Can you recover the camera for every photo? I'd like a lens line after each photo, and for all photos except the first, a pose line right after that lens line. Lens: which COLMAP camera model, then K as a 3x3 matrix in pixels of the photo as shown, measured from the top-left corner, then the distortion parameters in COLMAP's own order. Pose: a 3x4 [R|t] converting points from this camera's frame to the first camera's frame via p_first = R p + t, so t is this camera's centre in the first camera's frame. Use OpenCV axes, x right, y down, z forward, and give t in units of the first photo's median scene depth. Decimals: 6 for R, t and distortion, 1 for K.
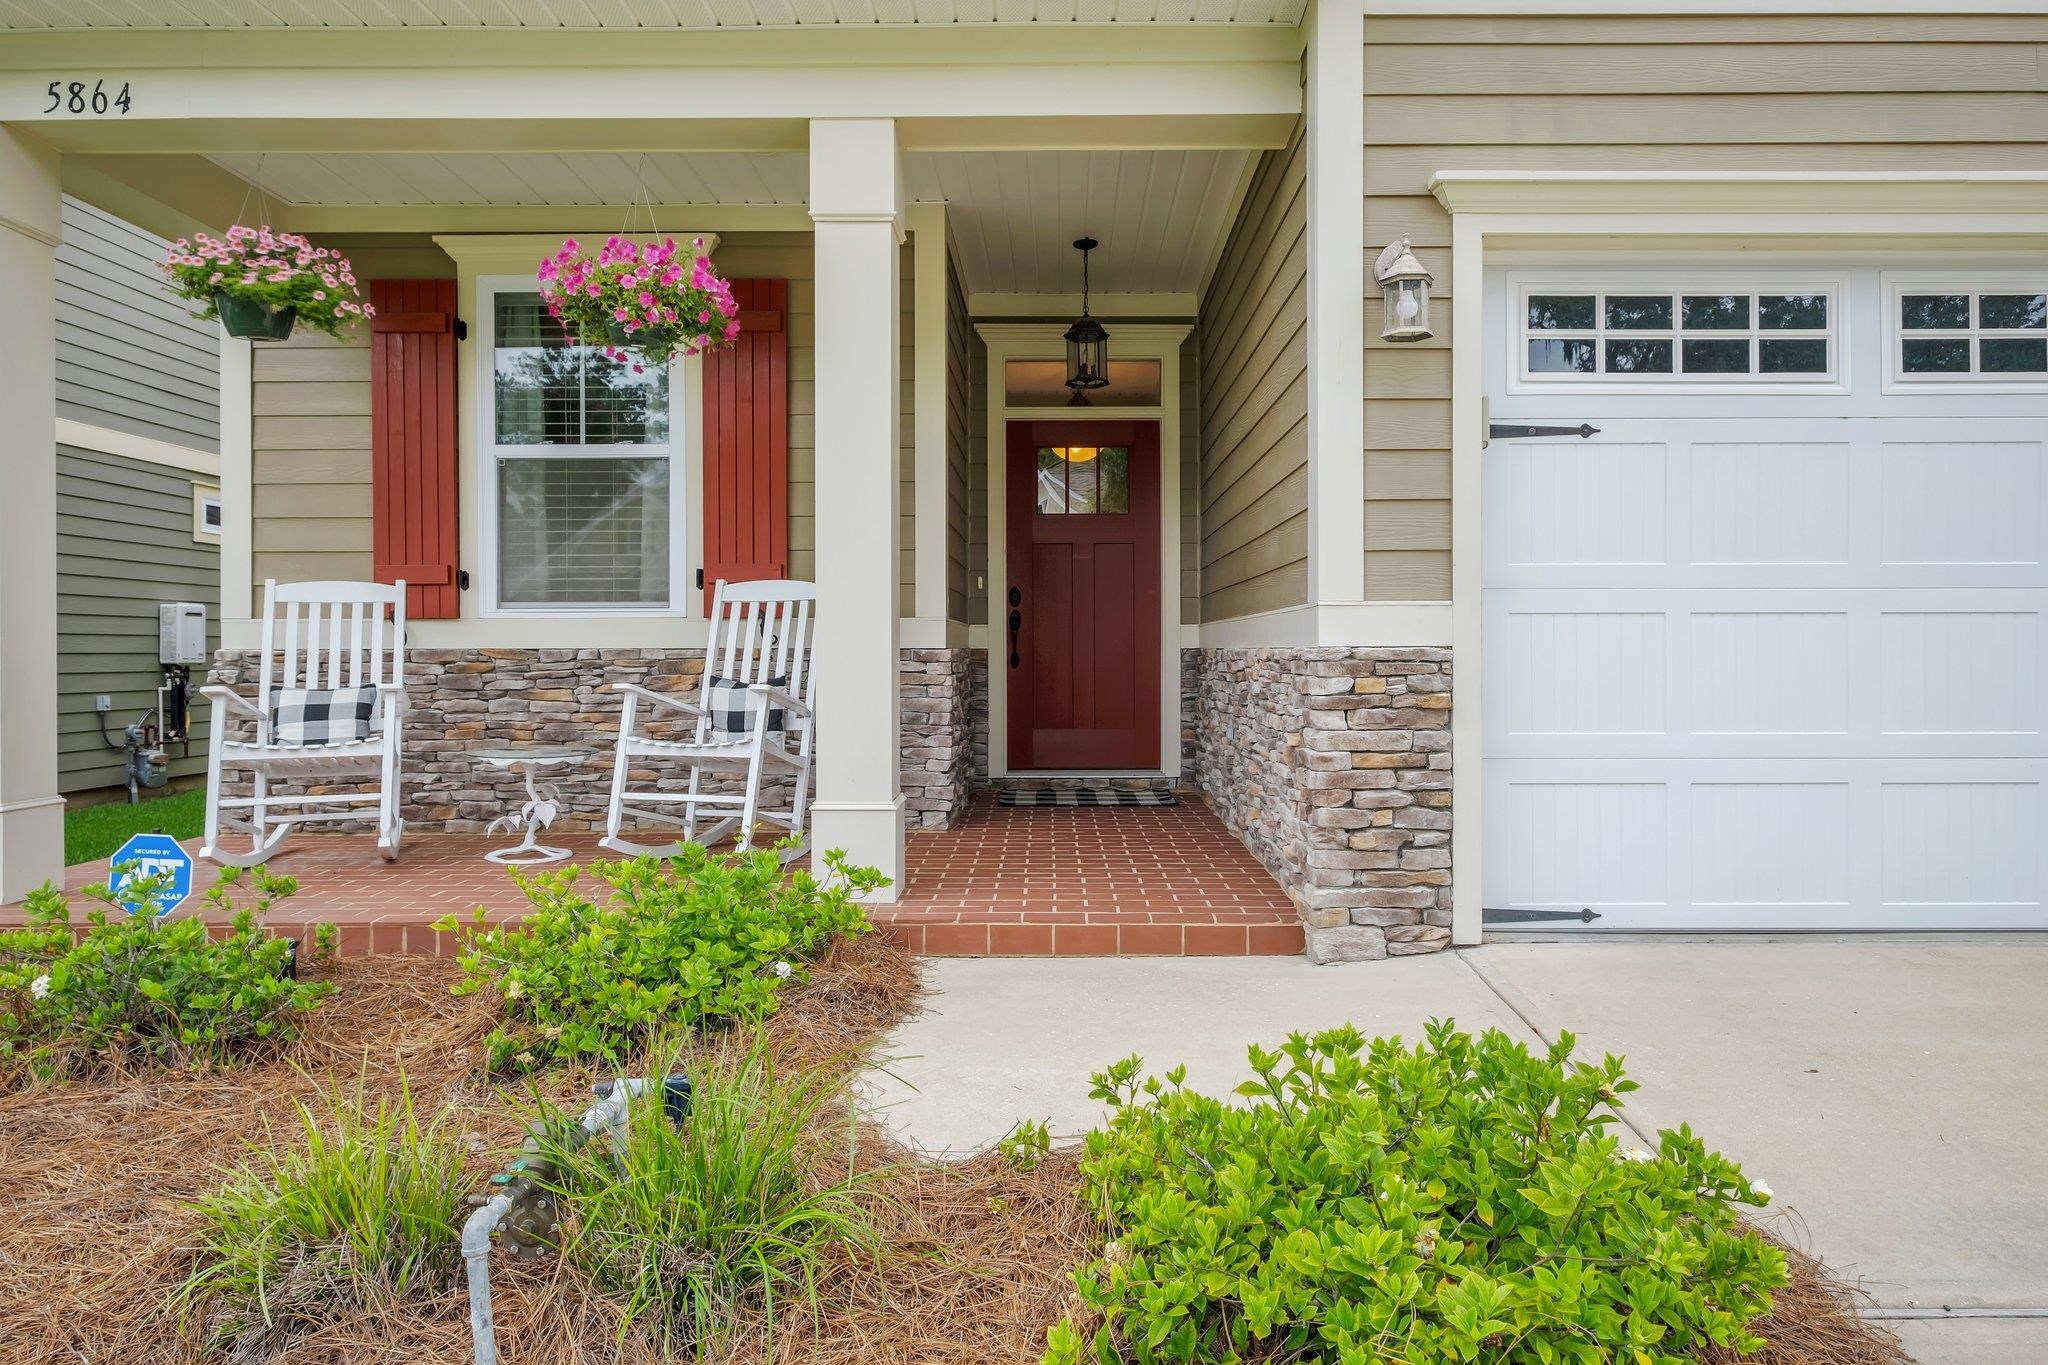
lens RADIAL K [[1308.1, 0, 1031.5], [0, 1308.1, 667.1], [0, 0, 1]] dist [-0.000513, -0.000064]
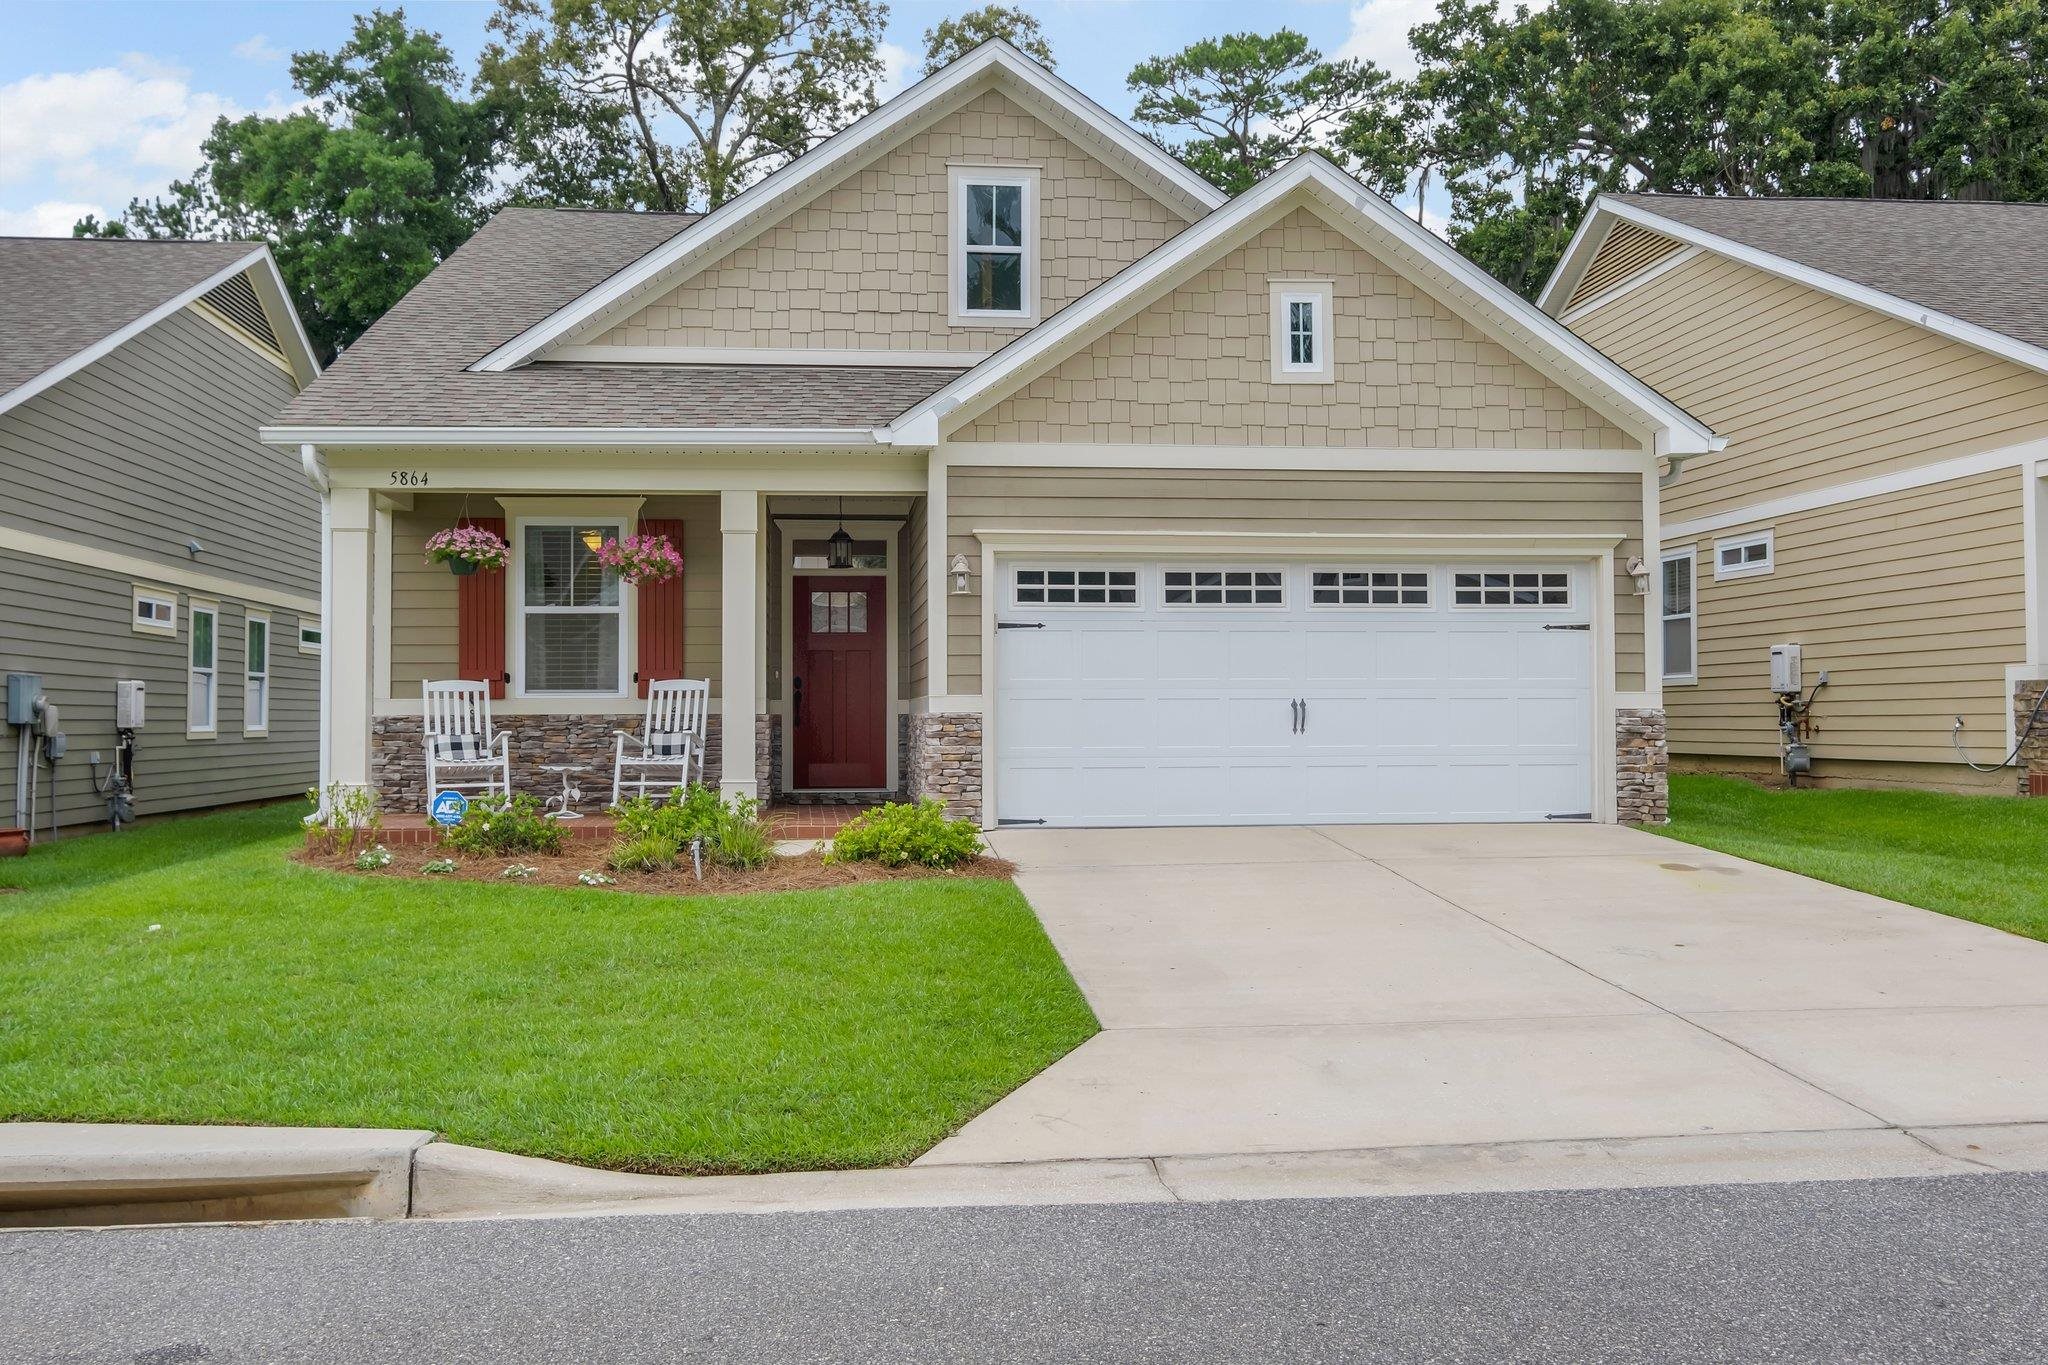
lens RADIAL K [[1930.5, 0, 1026.8], [0, 1930.5, 674.4], [0, 0, 1]] dist [0.007060, 0.000000]
pose [[0.991739, 0.001698, 0.128257, -0.053752], [0.003088, 0.999307, -0.037105, 0.036351], [-0.128231, 0.037195, 0.991047, -2.008214]]
